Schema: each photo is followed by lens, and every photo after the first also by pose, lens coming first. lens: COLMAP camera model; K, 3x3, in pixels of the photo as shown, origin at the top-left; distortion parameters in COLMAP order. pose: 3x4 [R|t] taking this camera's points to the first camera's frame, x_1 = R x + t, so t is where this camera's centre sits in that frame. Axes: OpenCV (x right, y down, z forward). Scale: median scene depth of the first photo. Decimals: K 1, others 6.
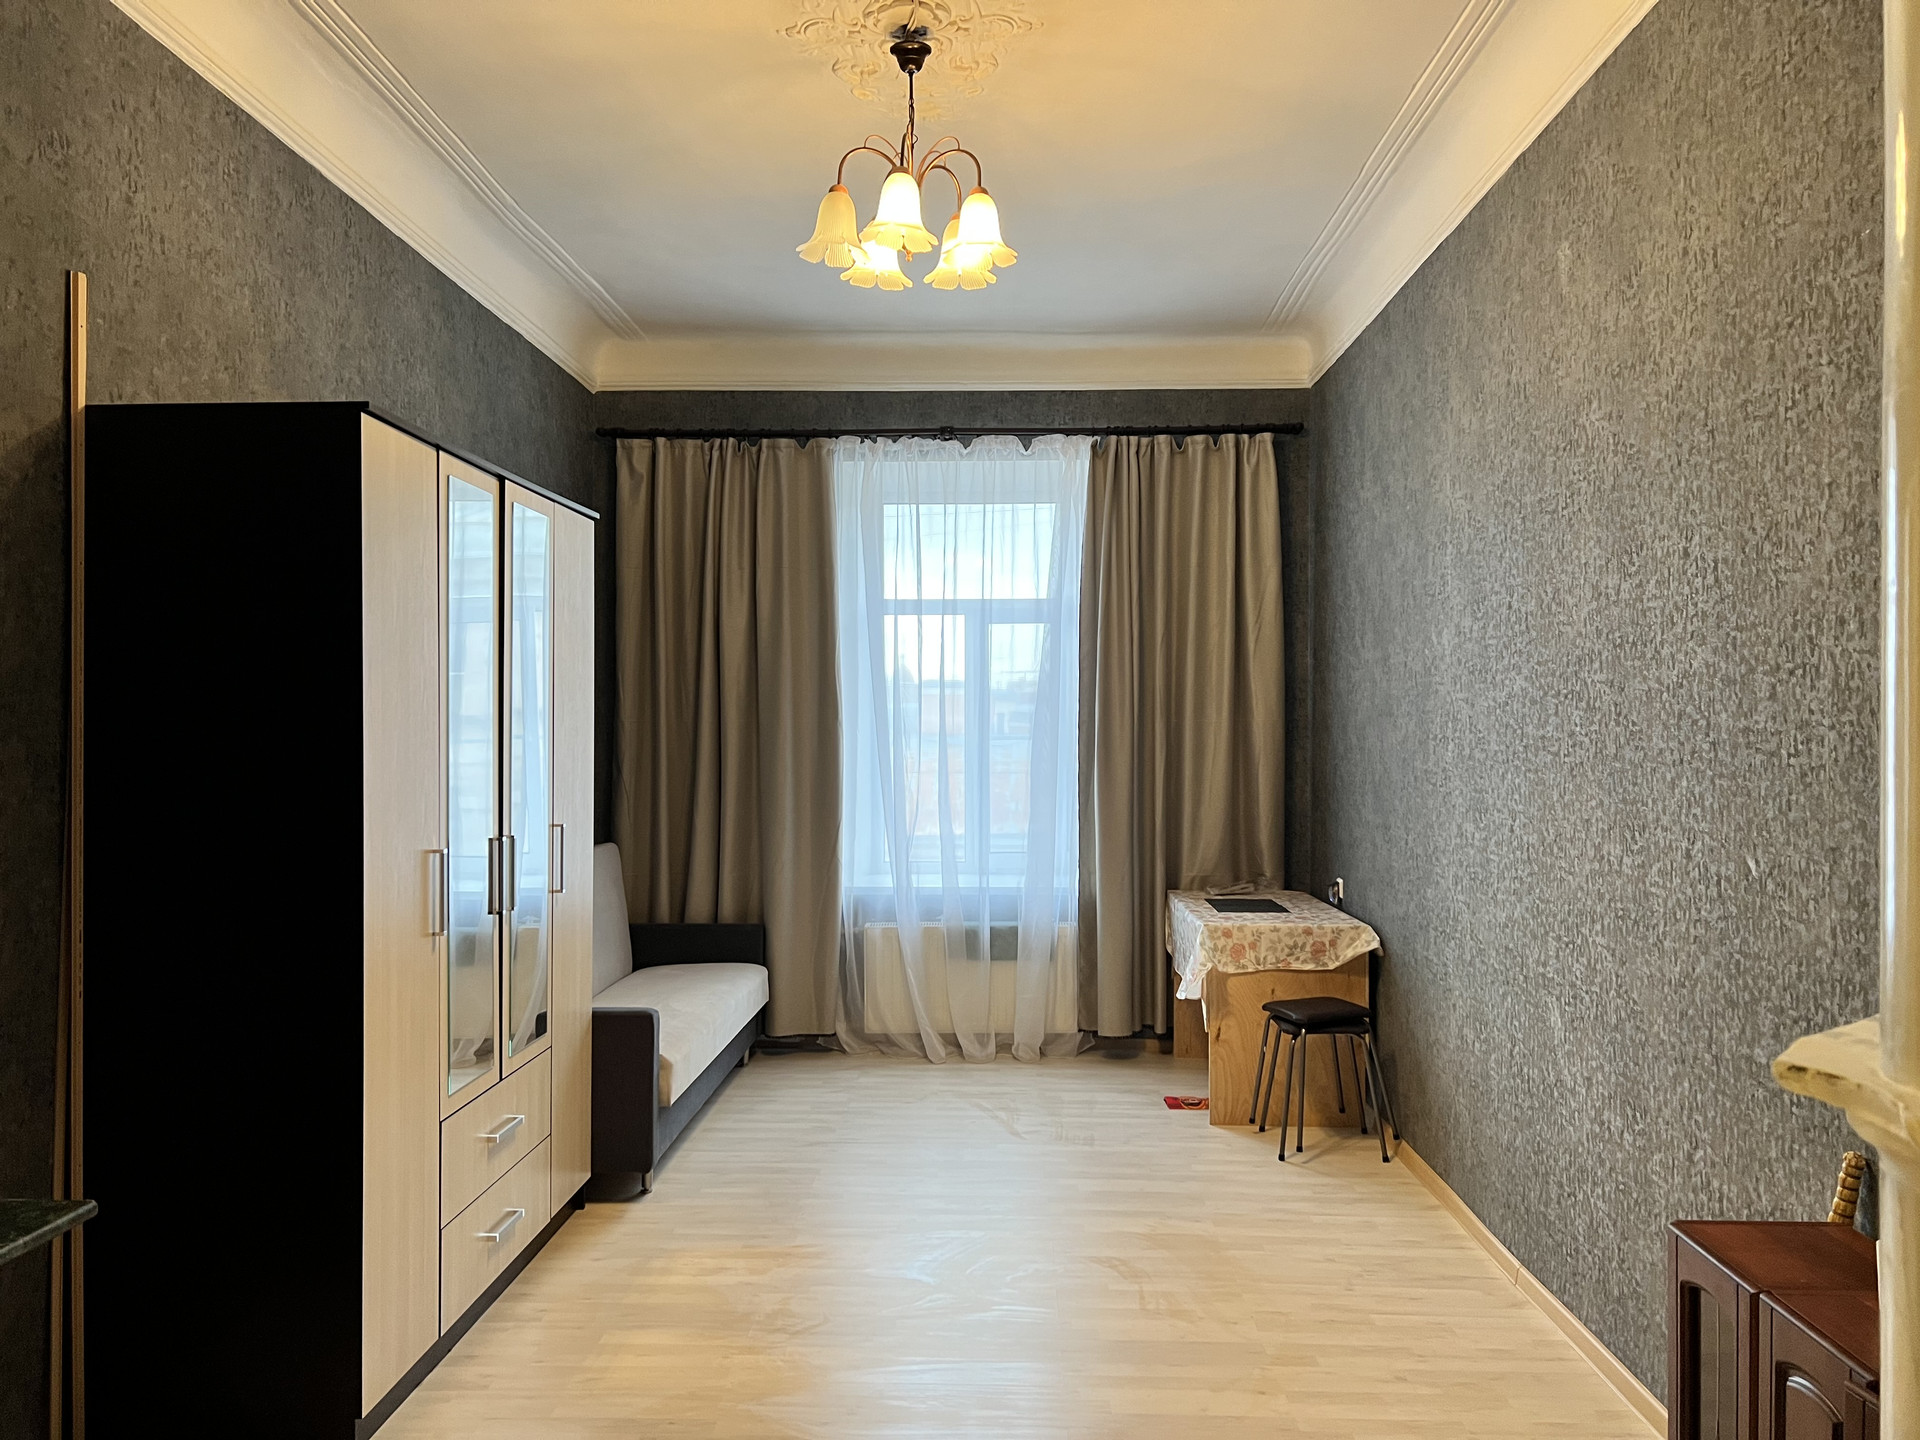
lens RADIAL K [[1439.4, 0, 965.2], [0, 1439.4, 716.9], [0, 0, 1]] dist [0.100022, -0.114378]
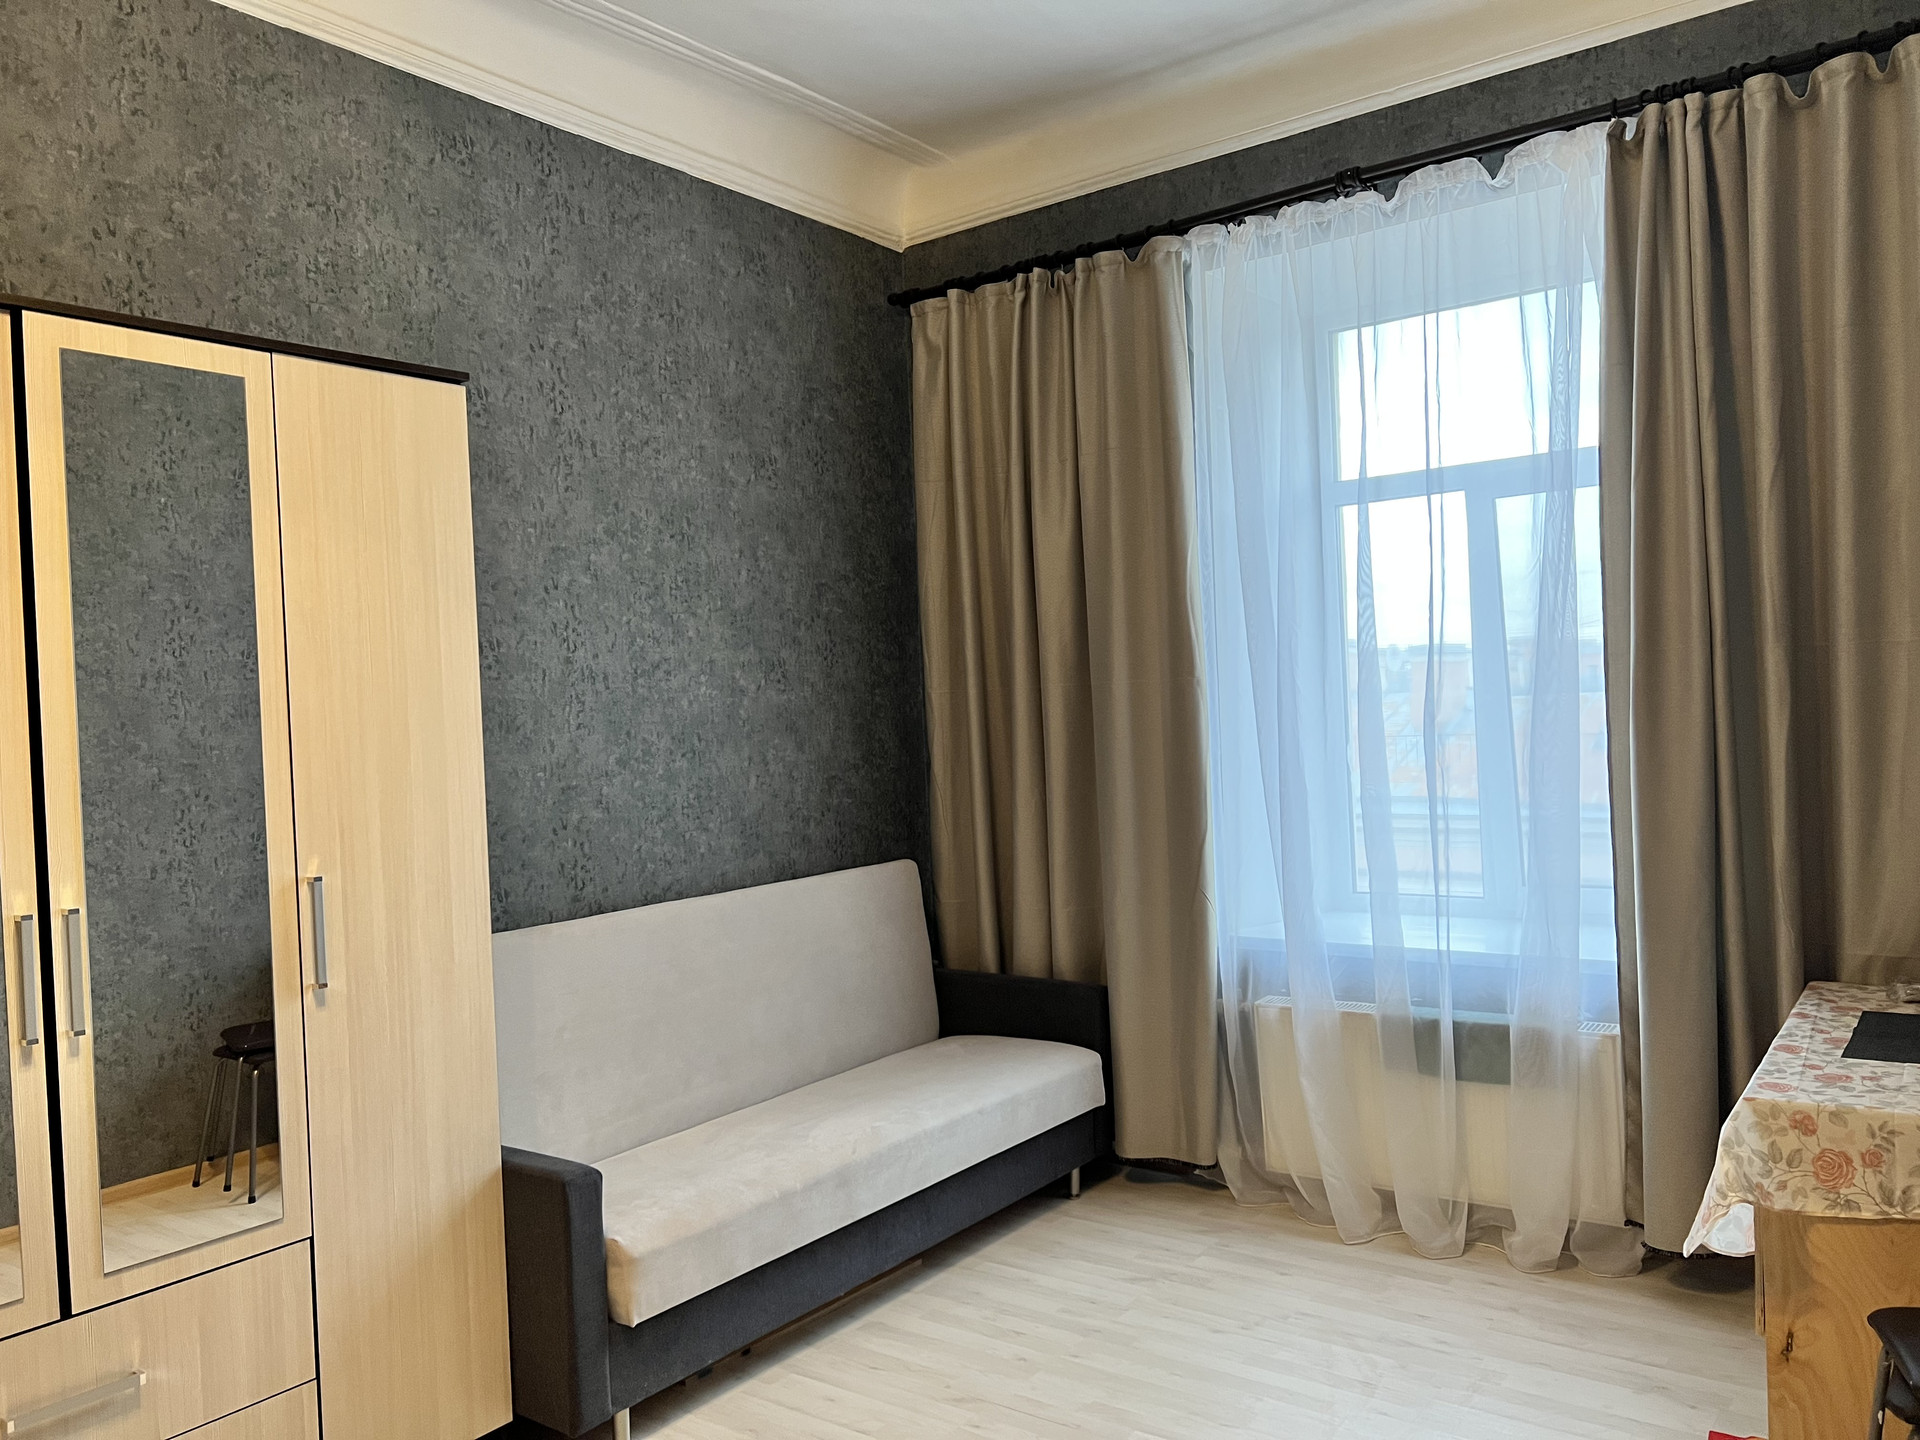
lens RADIAL K [[1439.4, 0, 965.2], [0, 1439.4, 716.9], [0, 0, 1]] dist [0.100022, -0.114378]
pose [[0.821846, -0.031724, -0.568825, 0.191916], [0.047679, 0.998776, 0.013185, 0.007096], [0.567711, -0.037957, 0.822353, 0.412369]]
